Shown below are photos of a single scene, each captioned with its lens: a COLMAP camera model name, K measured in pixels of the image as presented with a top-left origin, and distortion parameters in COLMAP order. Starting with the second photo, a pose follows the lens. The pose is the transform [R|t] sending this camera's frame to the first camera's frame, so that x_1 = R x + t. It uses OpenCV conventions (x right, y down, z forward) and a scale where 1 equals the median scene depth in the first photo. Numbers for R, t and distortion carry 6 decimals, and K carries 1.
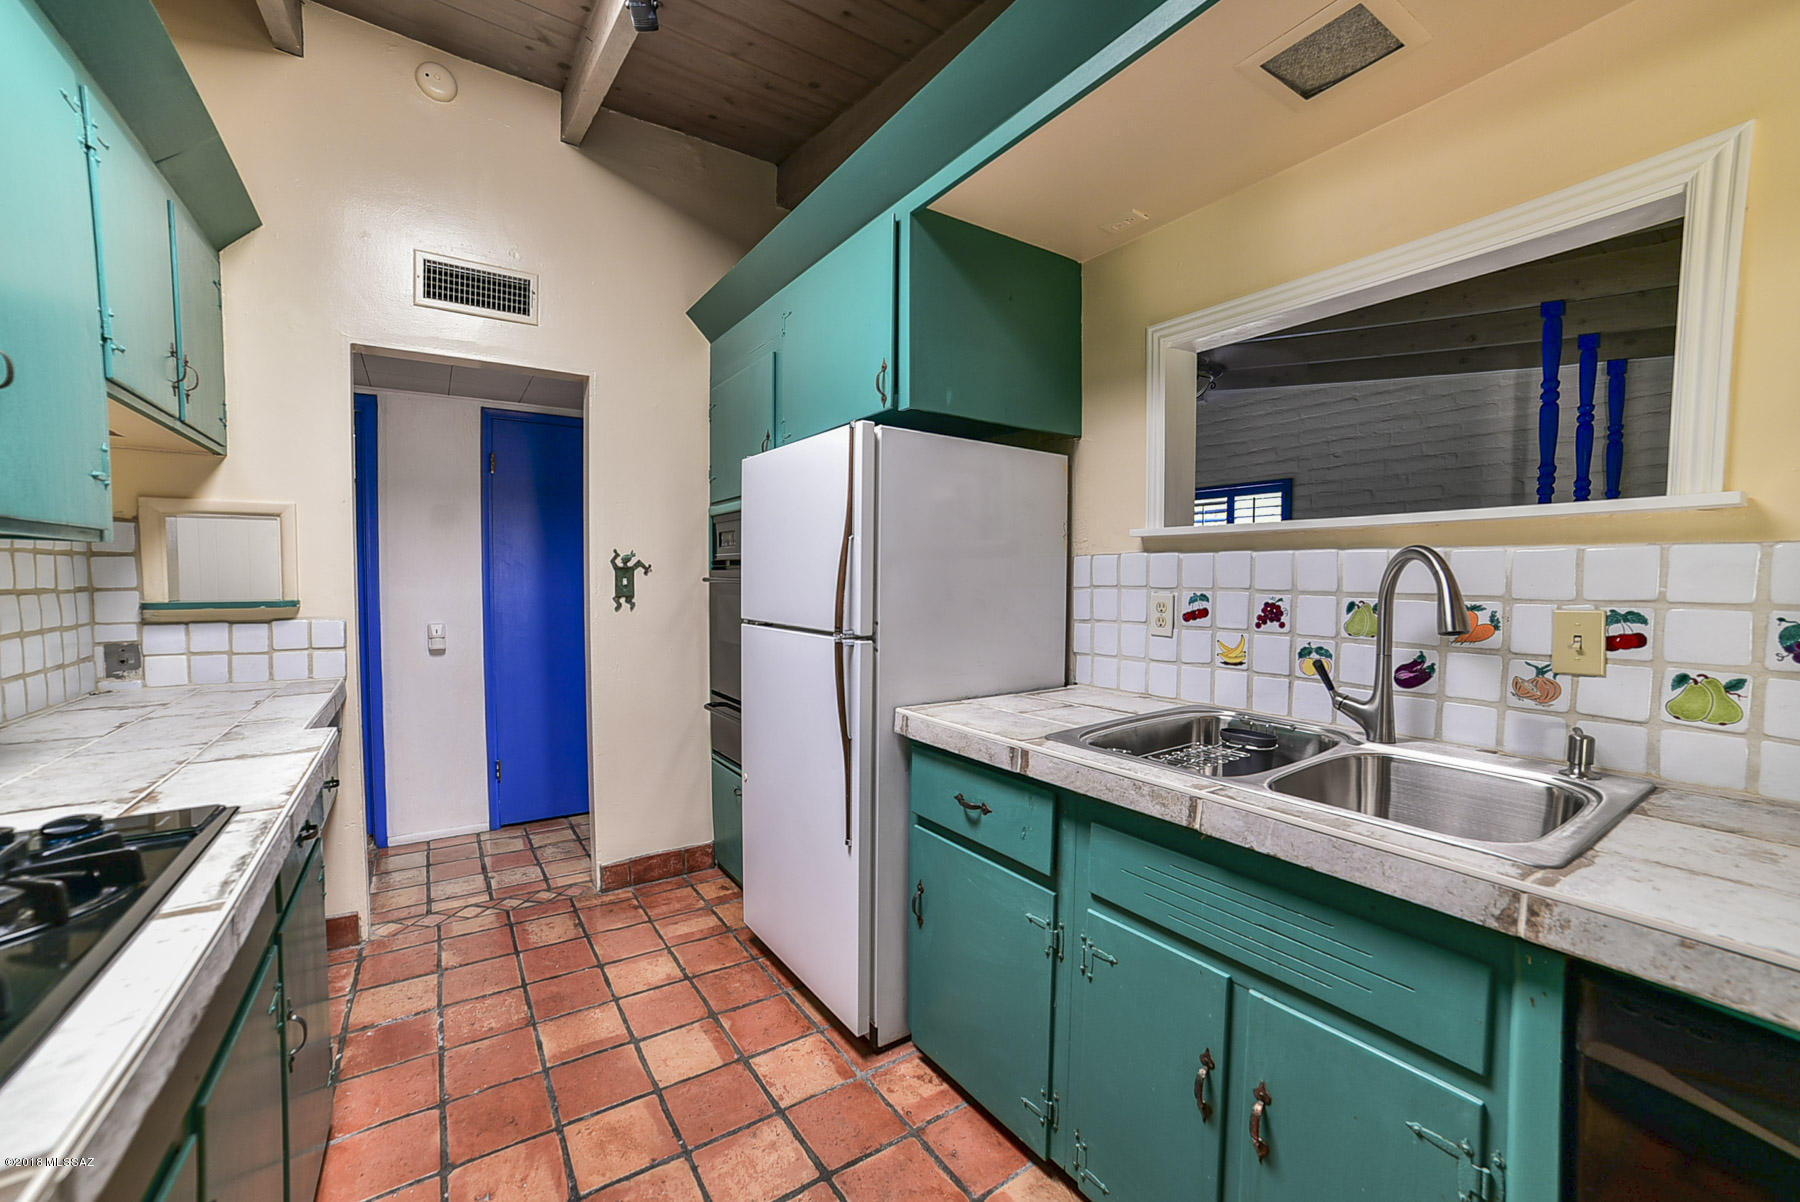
lens RADIAL K [[717.0, 0, 896.8], [0, 717.0, 608.6], [0, 0, 1]] dist [-0.077889, 0.034919]
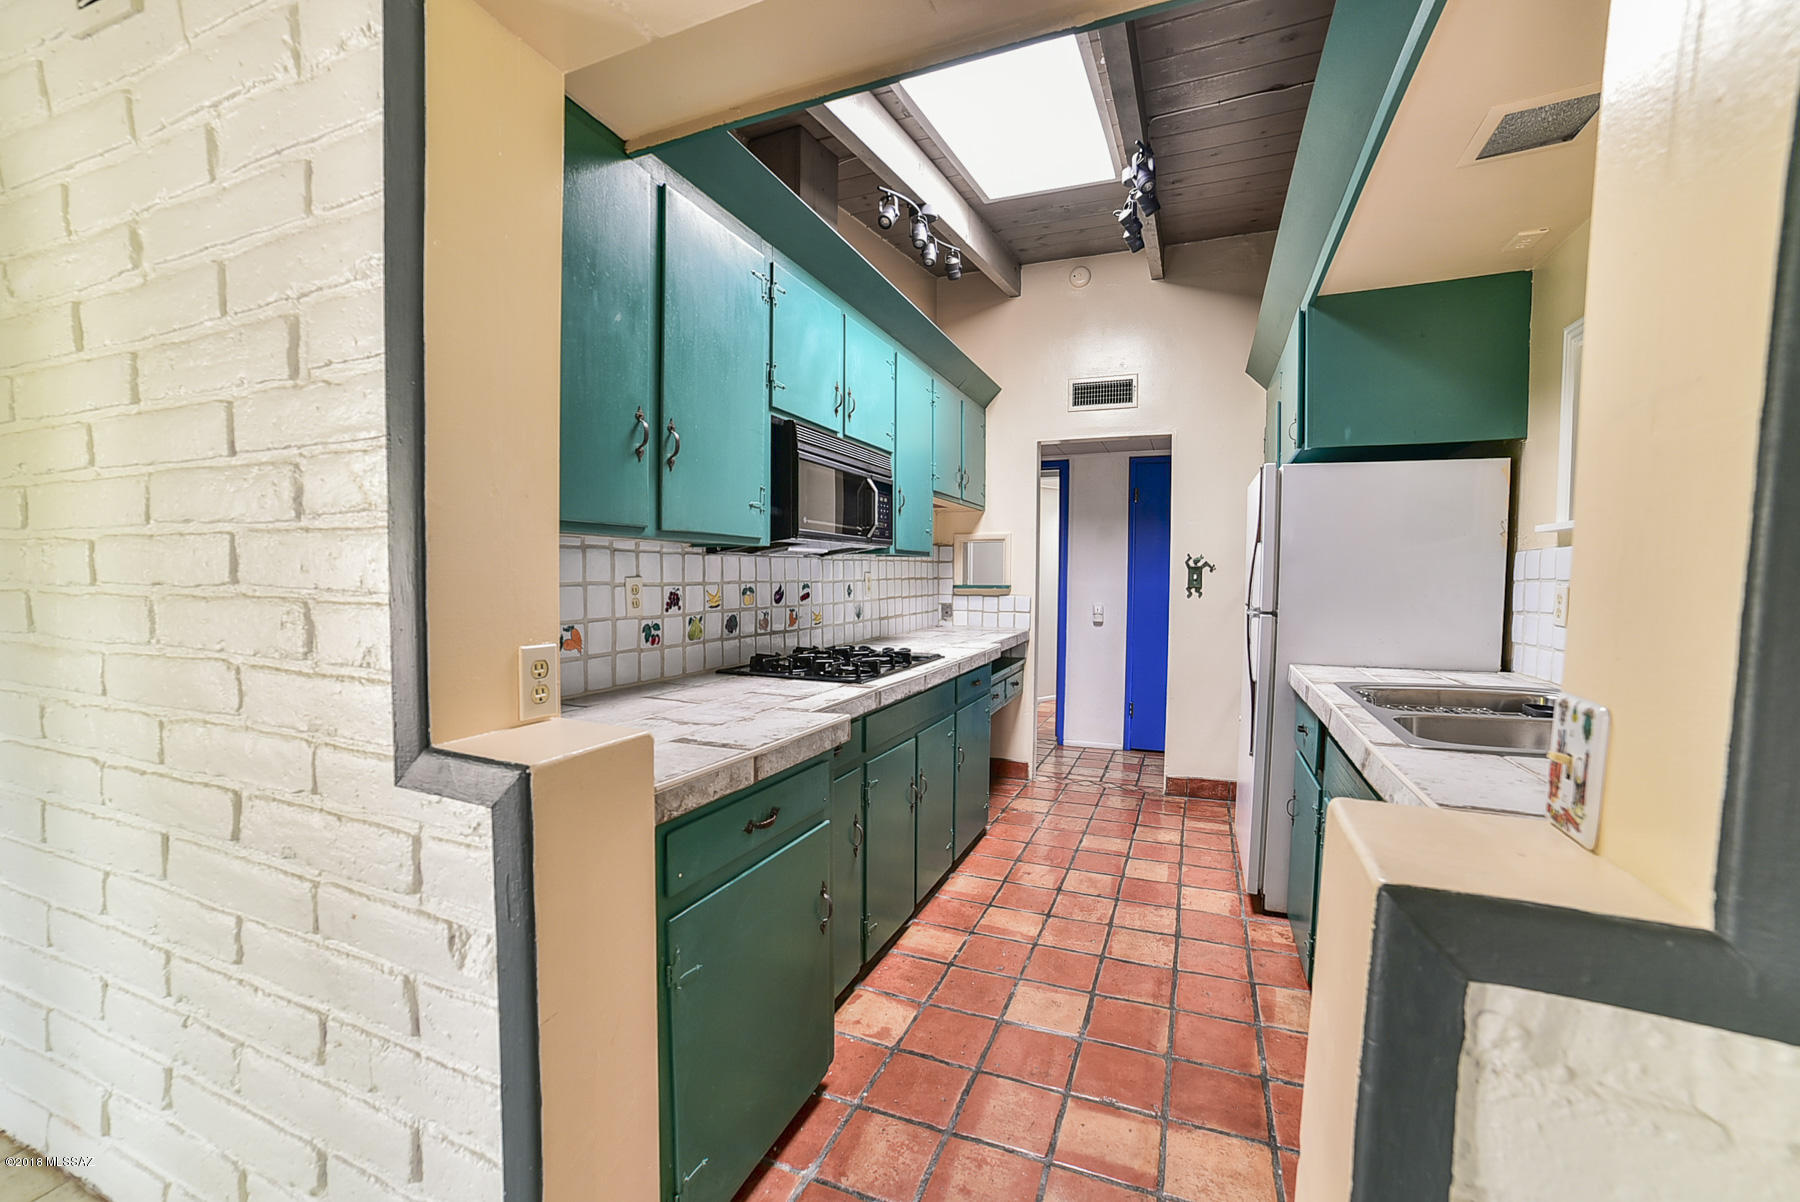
lens RADIAL K [[732.1, 0, 902.9], [0, 732.1, 606.9], [0, 0, 1]] dist [-0.106161, 0.038196]
pose [[0.553854, 0.033302, -0.831948, 0.538274], [-0.040390, 0.999098, 0.013104, 0.028437], [0.831634, 0.026345, 0.554699, -0.291729]]
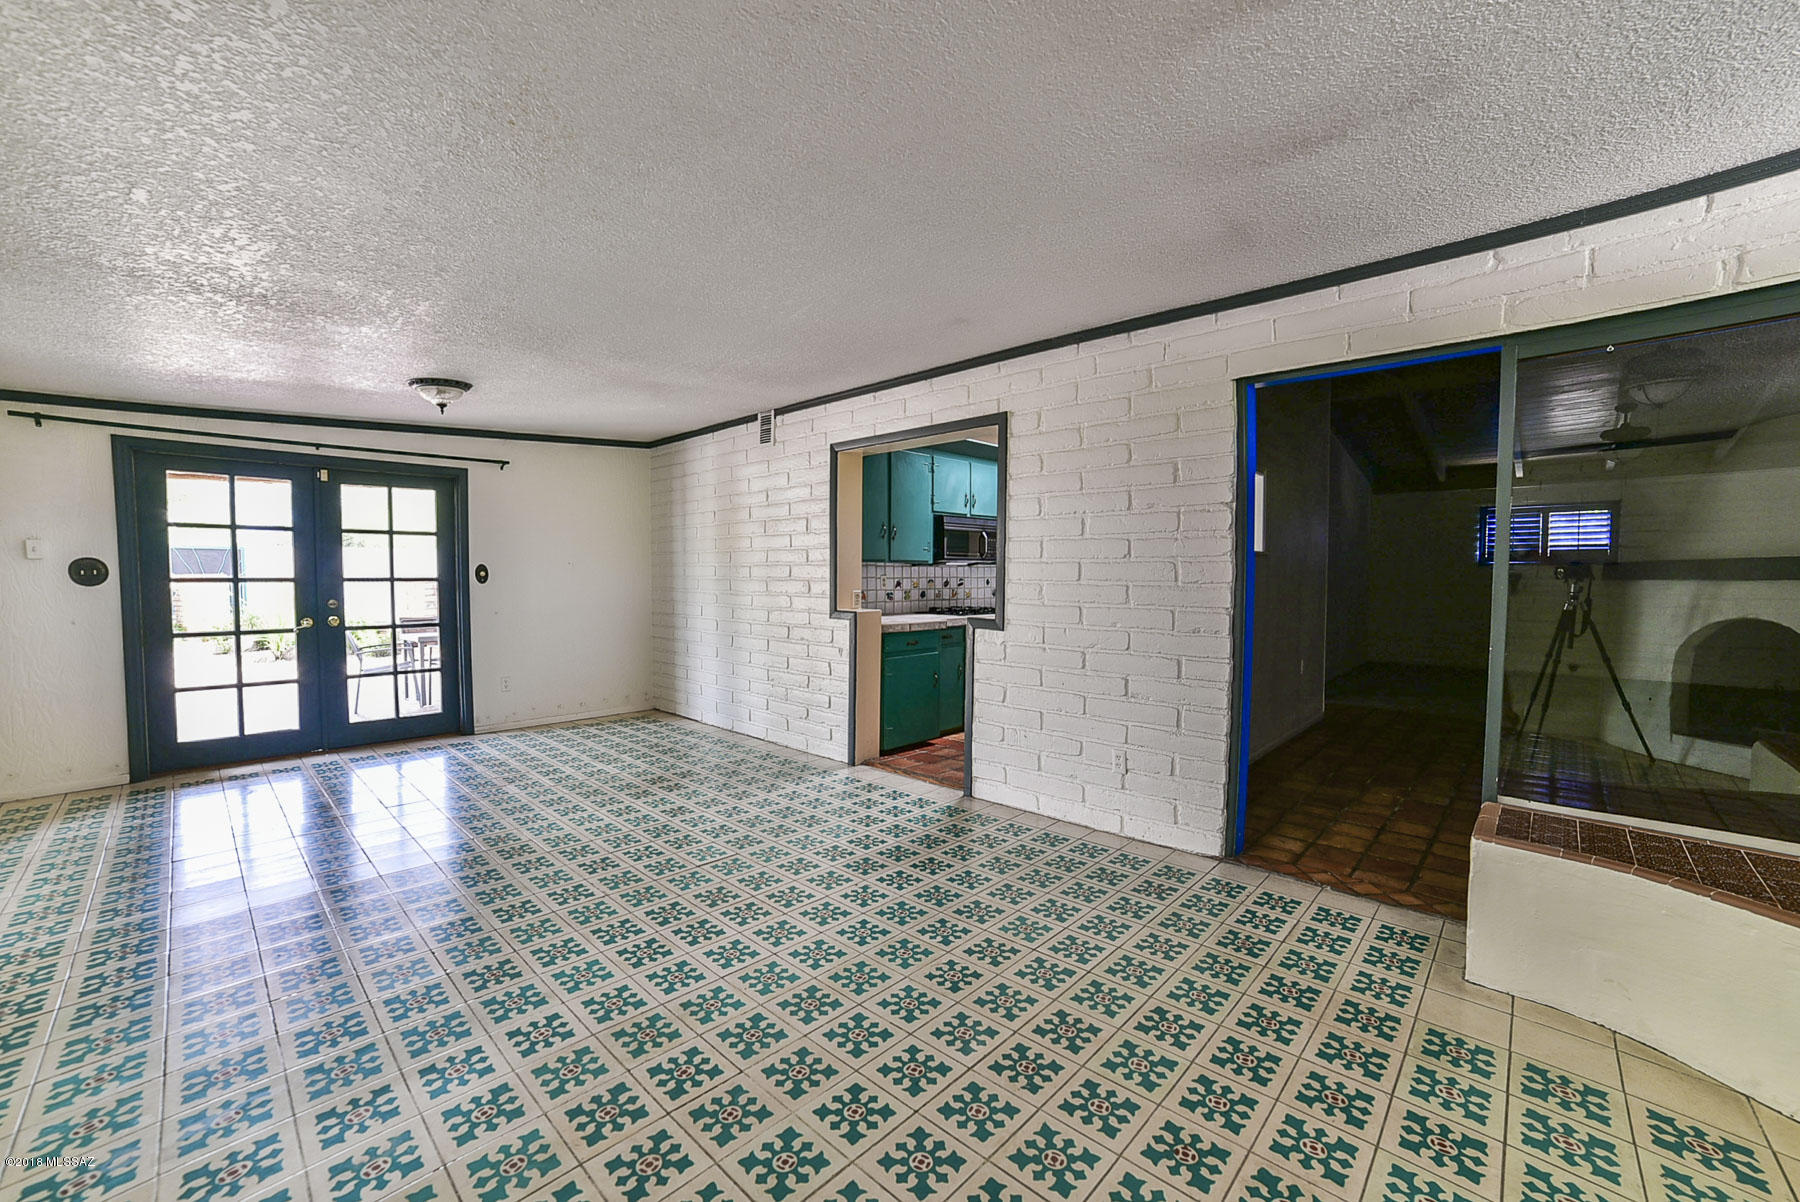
lens RADIAL K [[732.1, 0, 902.9], [0, 732.1, 606.9], [0, 0, 1]] dist [-0.106161, 0.038196]
pose [[0.223459, 0.041978, -0.973809, 2.534868], [-0.047255, 0.998364, 0.032193, 0.044597], [0.973567, 0.038824, 0.225077, -0.654999]]
